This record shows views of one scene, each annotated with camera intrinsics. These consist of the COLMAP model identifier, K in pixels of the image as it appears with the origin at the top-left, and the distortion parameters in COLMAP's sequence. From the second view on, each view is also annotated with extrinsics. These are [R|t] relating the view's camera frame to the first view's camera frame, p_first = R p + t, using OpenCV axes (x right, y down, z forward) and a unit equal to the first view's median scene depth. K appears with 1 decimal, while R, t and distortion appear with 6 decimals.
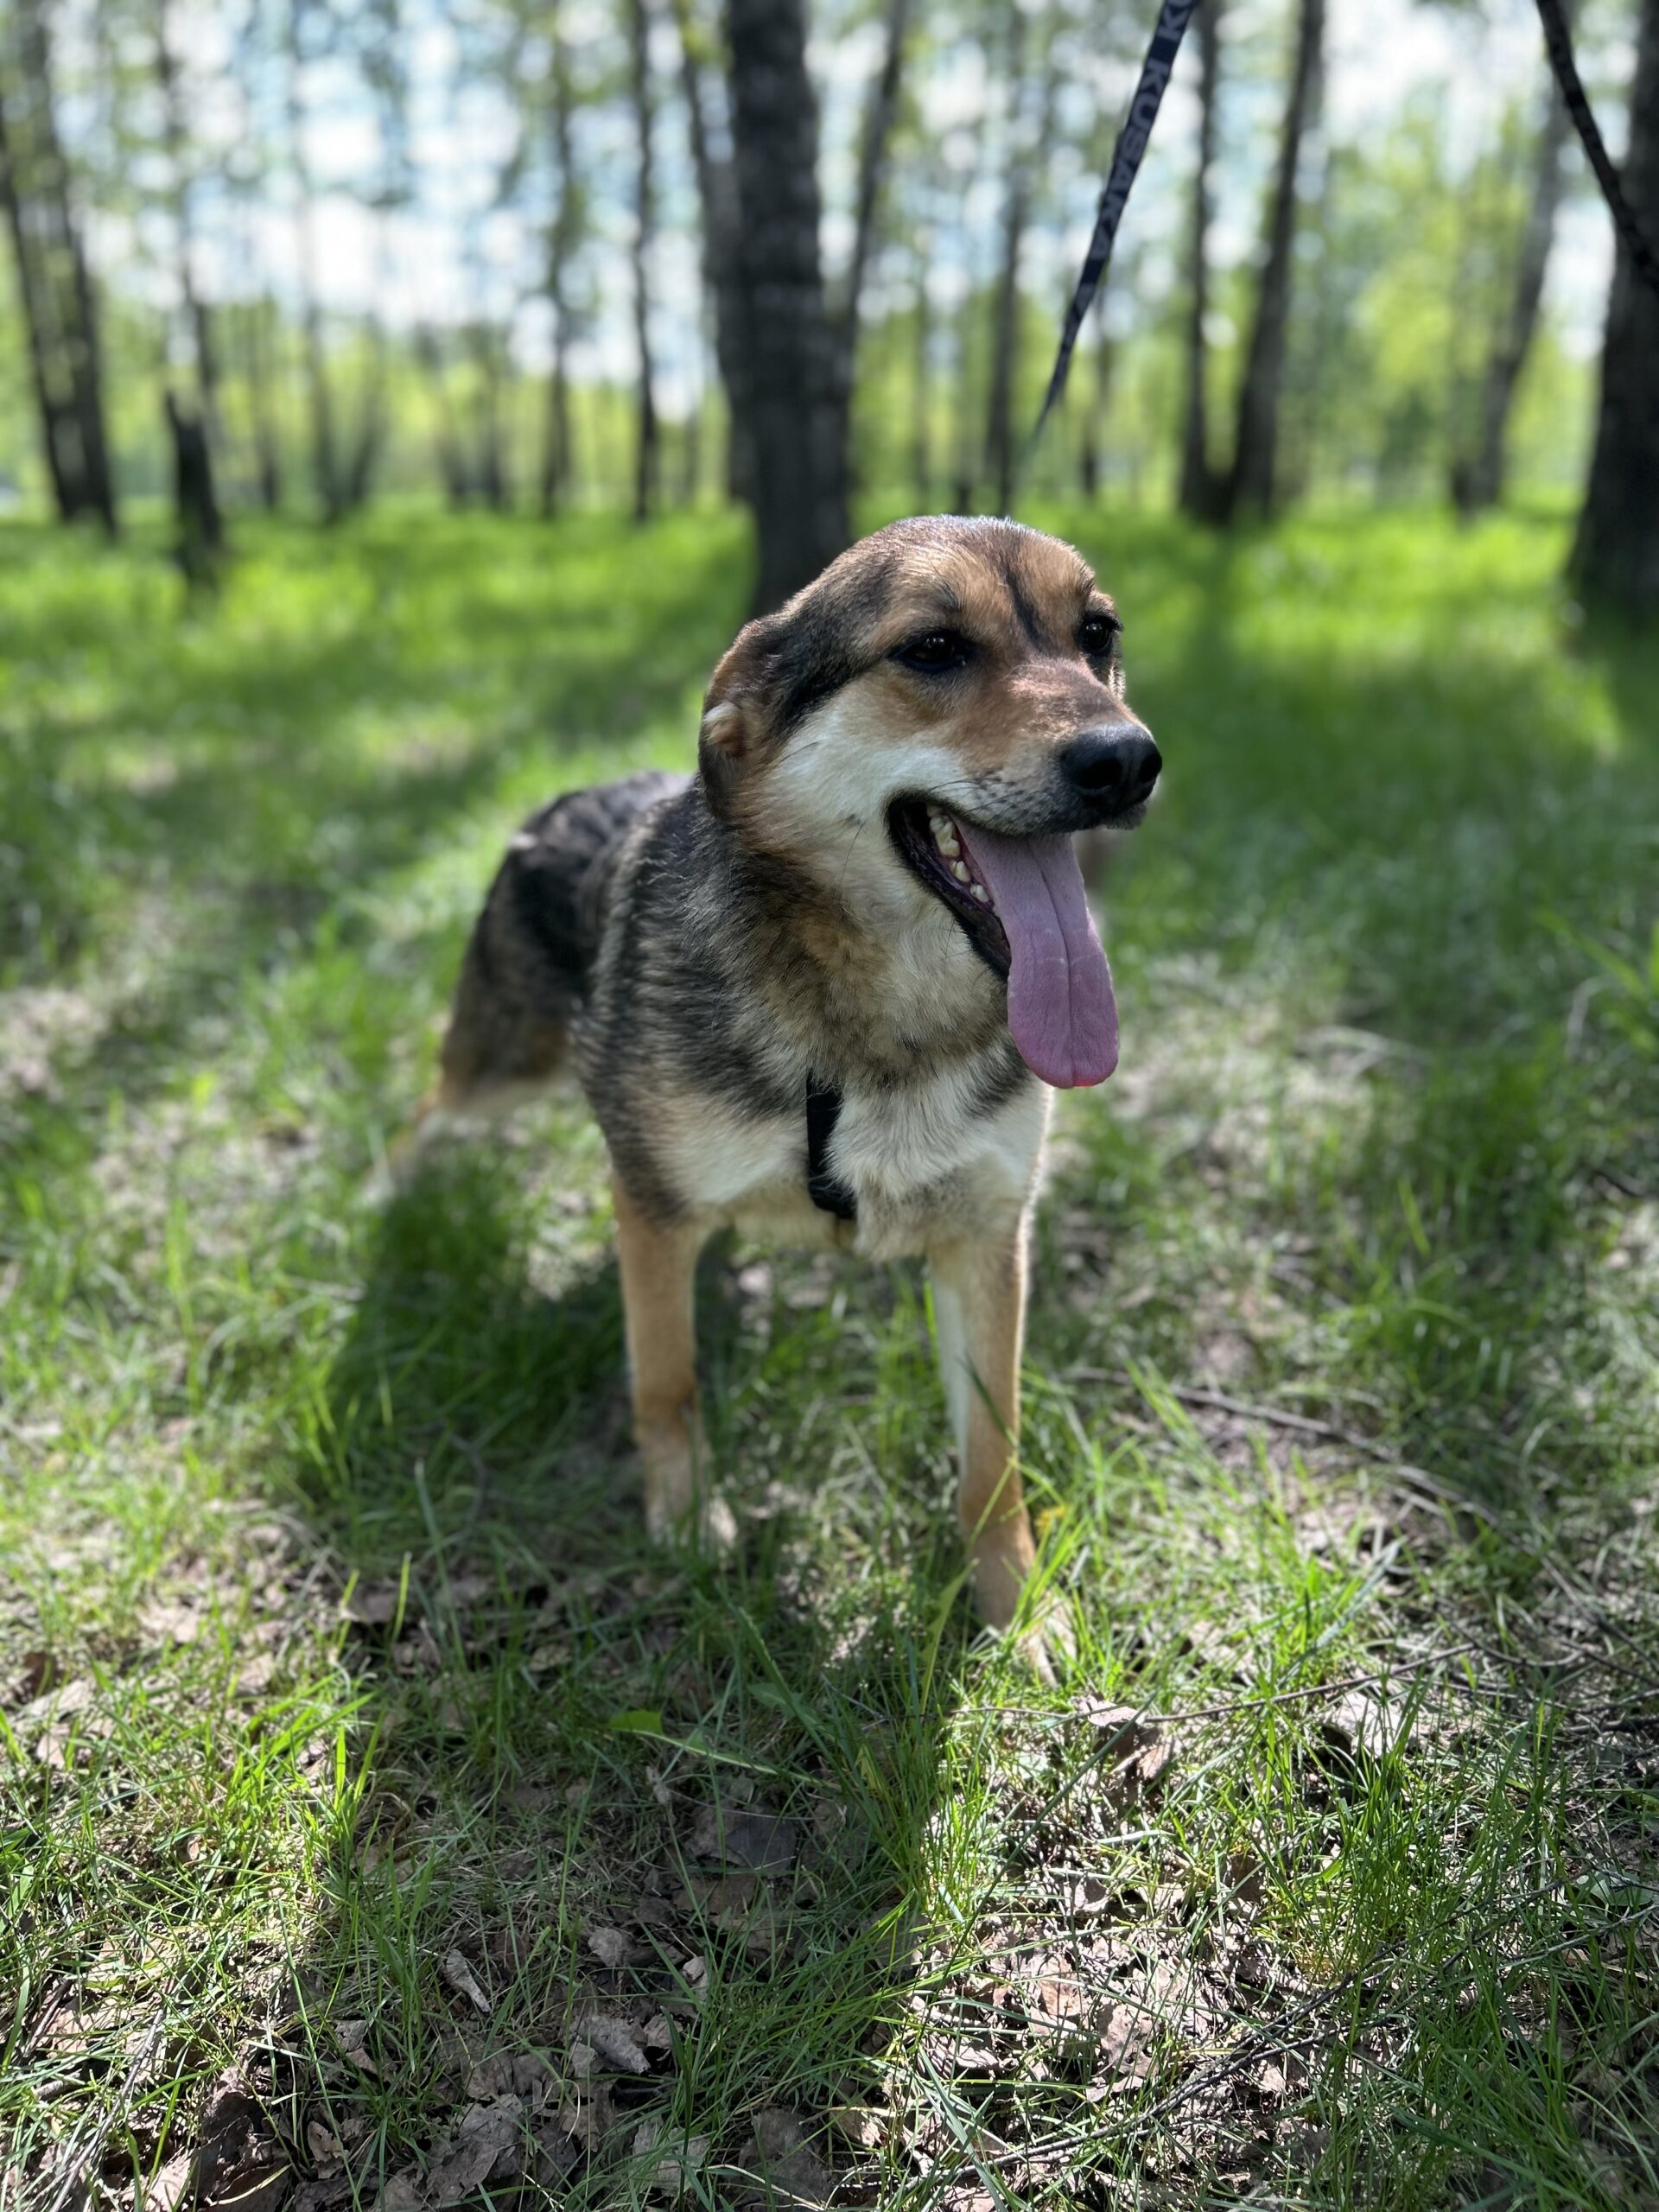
lens RADIAL K [[1687.5, 0, 831.4], [0, 1687.5, 1101.1], [0, 0, 1]] dist [0.012266, -0.020759]
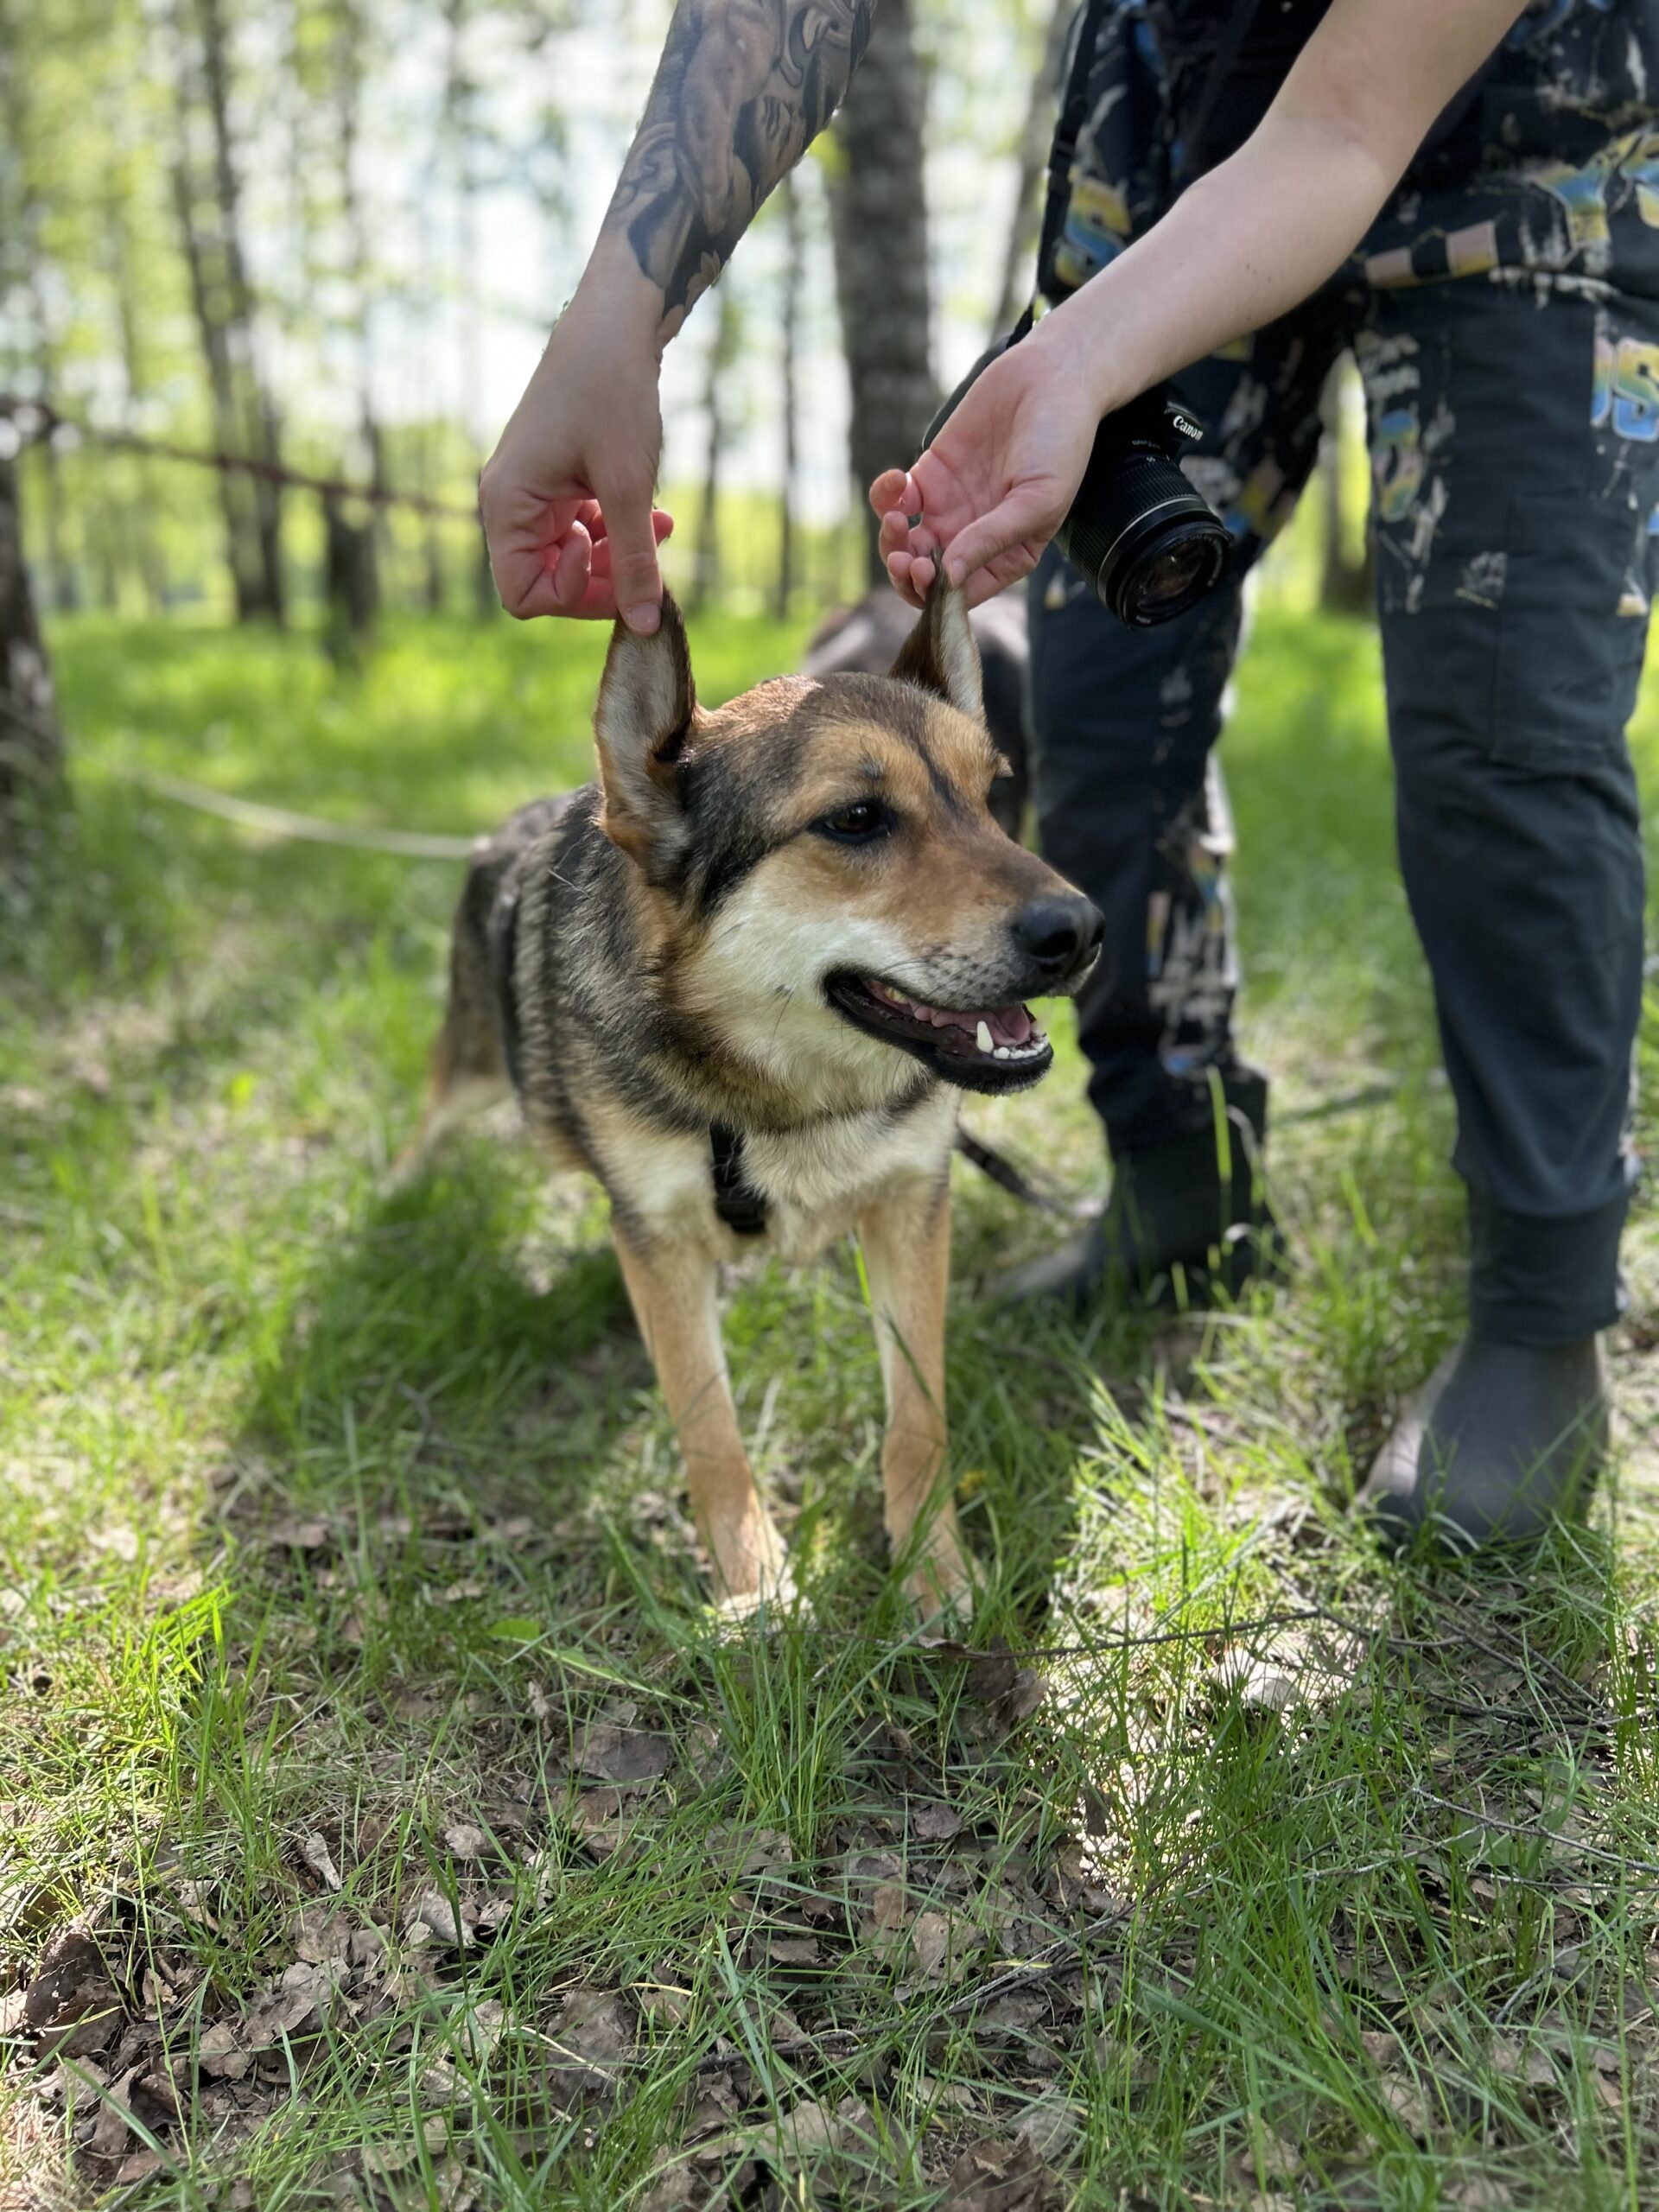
lens RADIAL K [[1687.5, 0, 830.0], [0, 1687.5, 1109.6], [0, 0, 1]] dist [0.012266, -0.020759]
pose [[0.995890, 0.020549, -0.088207, 0.120791], [-0.025282, 0.998280, -0.052889, 0.074125], [0.086969, 0.054902, 0.994697, -0.019363]]
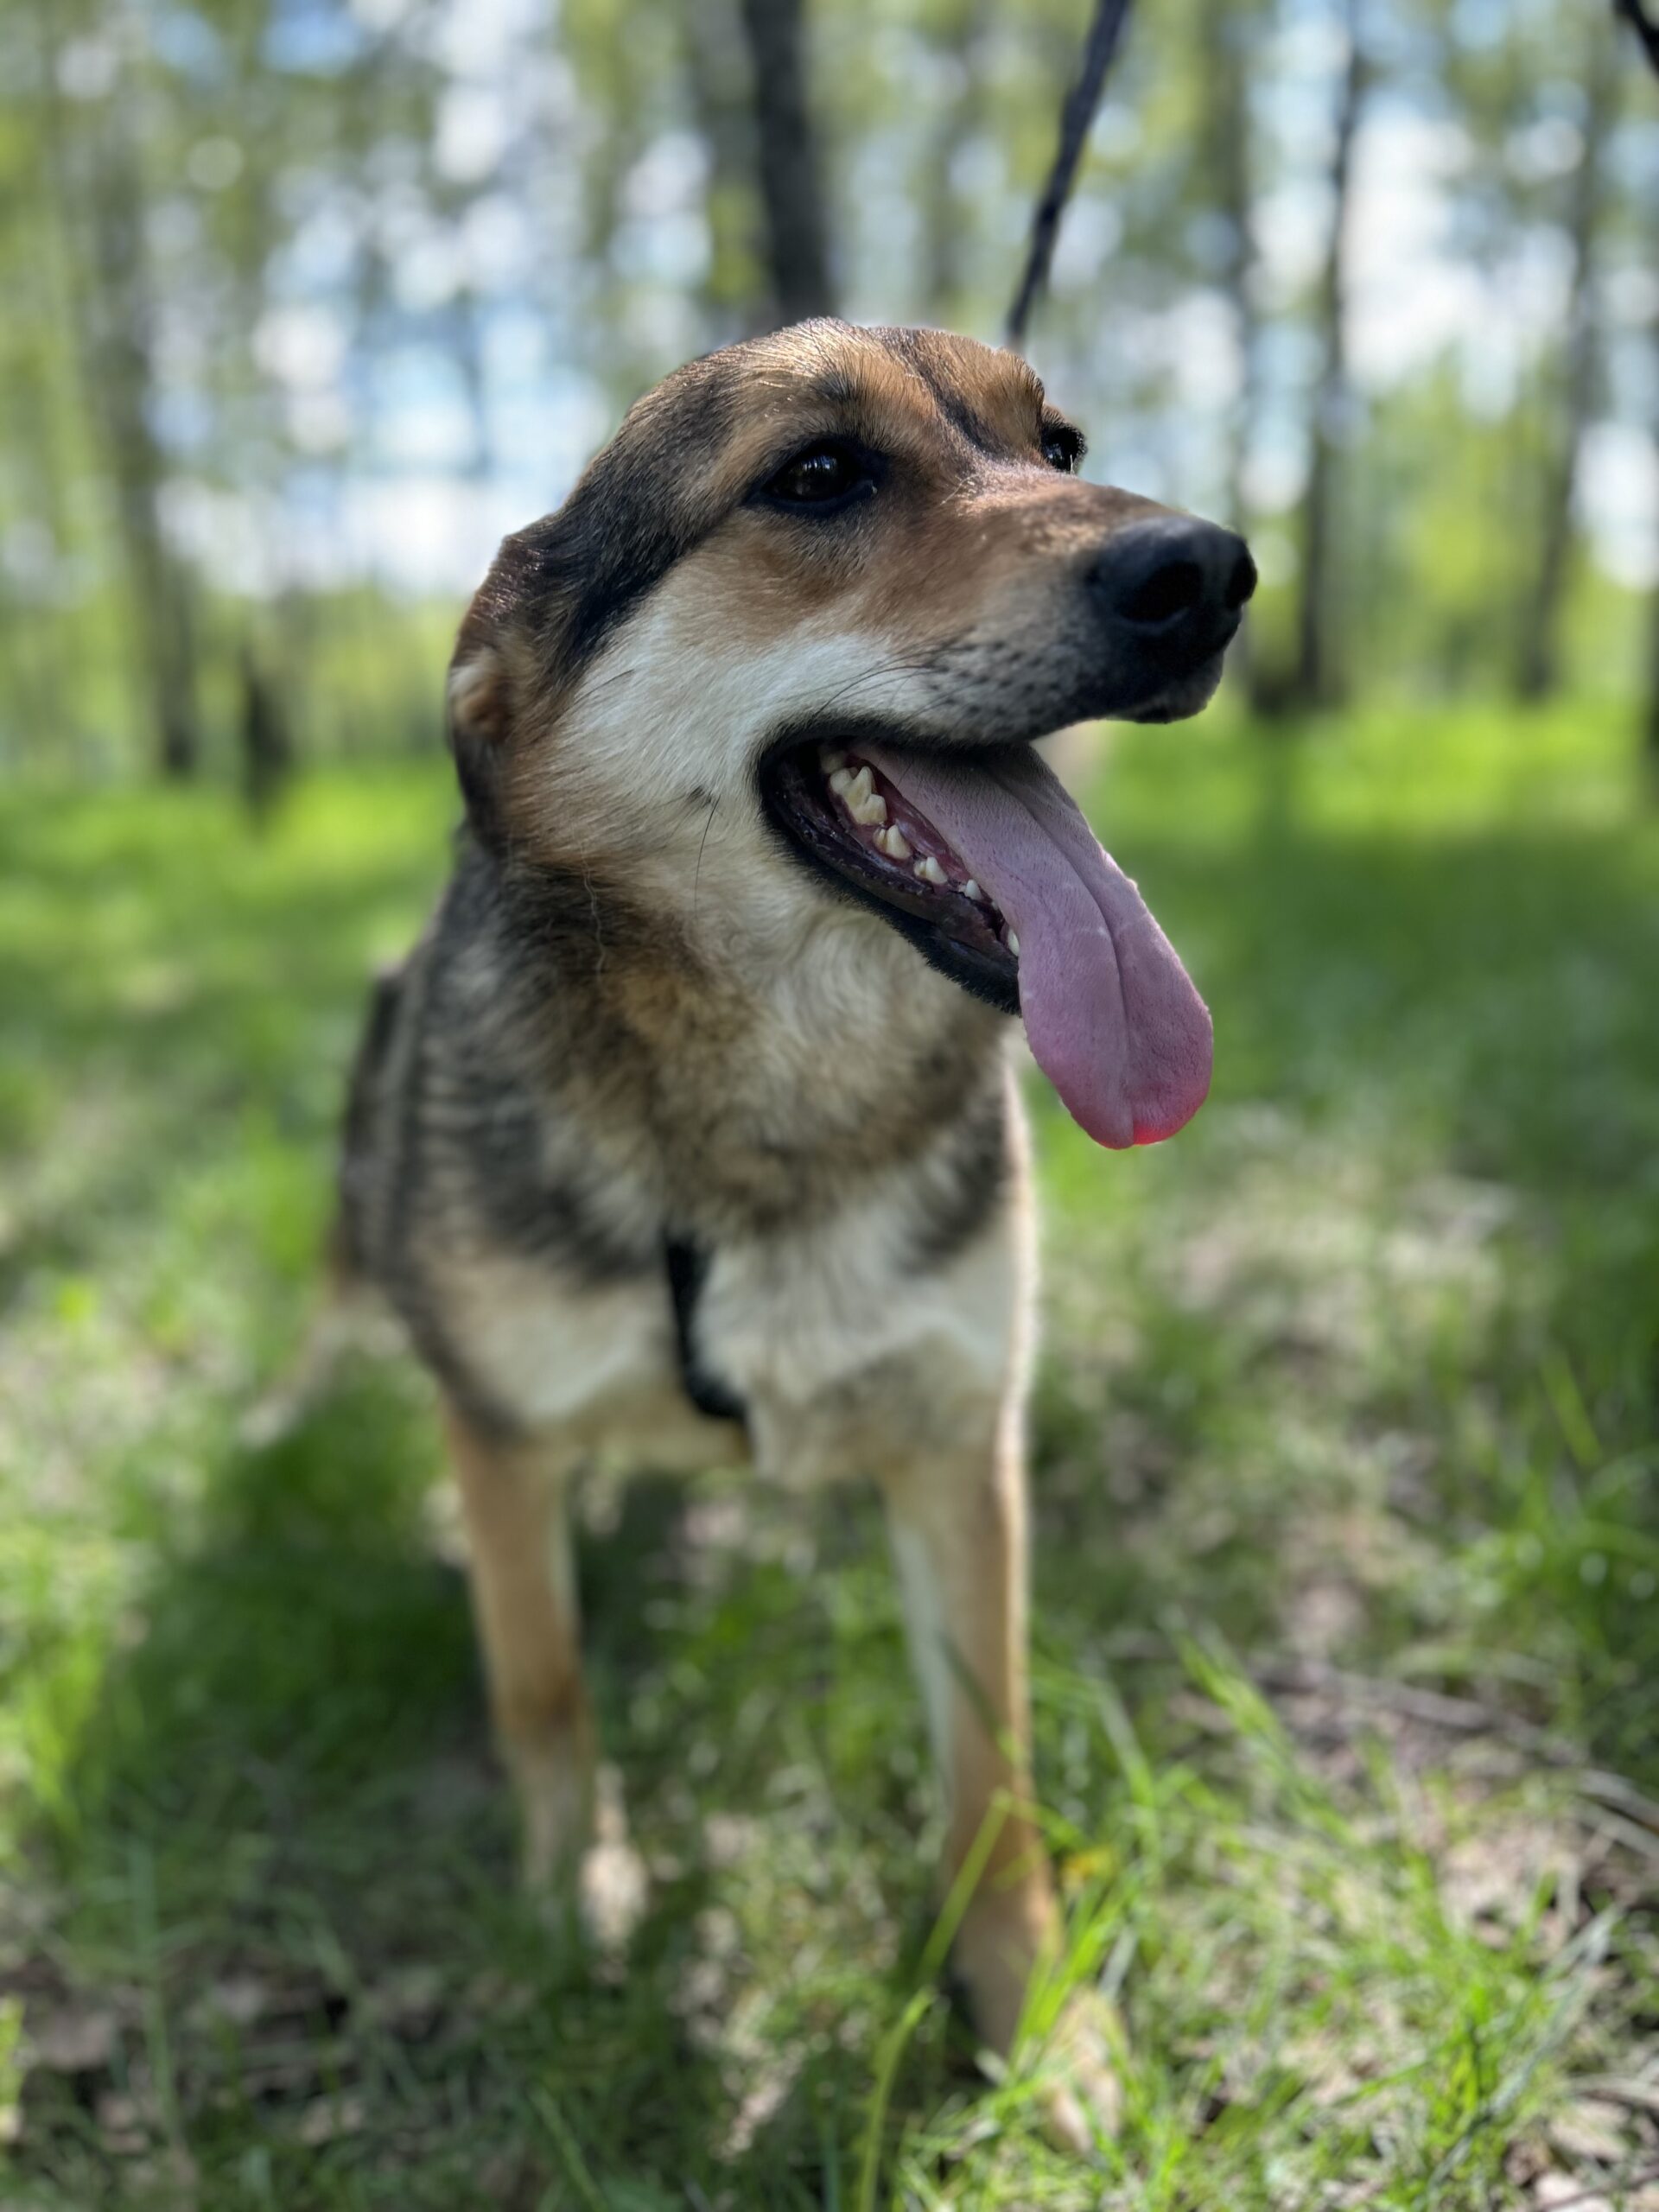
lens RADIAL K [[1687.5, 0, 851.3], [0, 1687.5, 1049.7], [0, 0, 1]] dist [0.012266, -0.020759]
pose [[0.998268, -0.041219, -0.041983, 0.073116], [0.033968, 0.986409, -0.160761, 0.022015], [0.048039, 0.159057, 0.986100, 0.244166]]
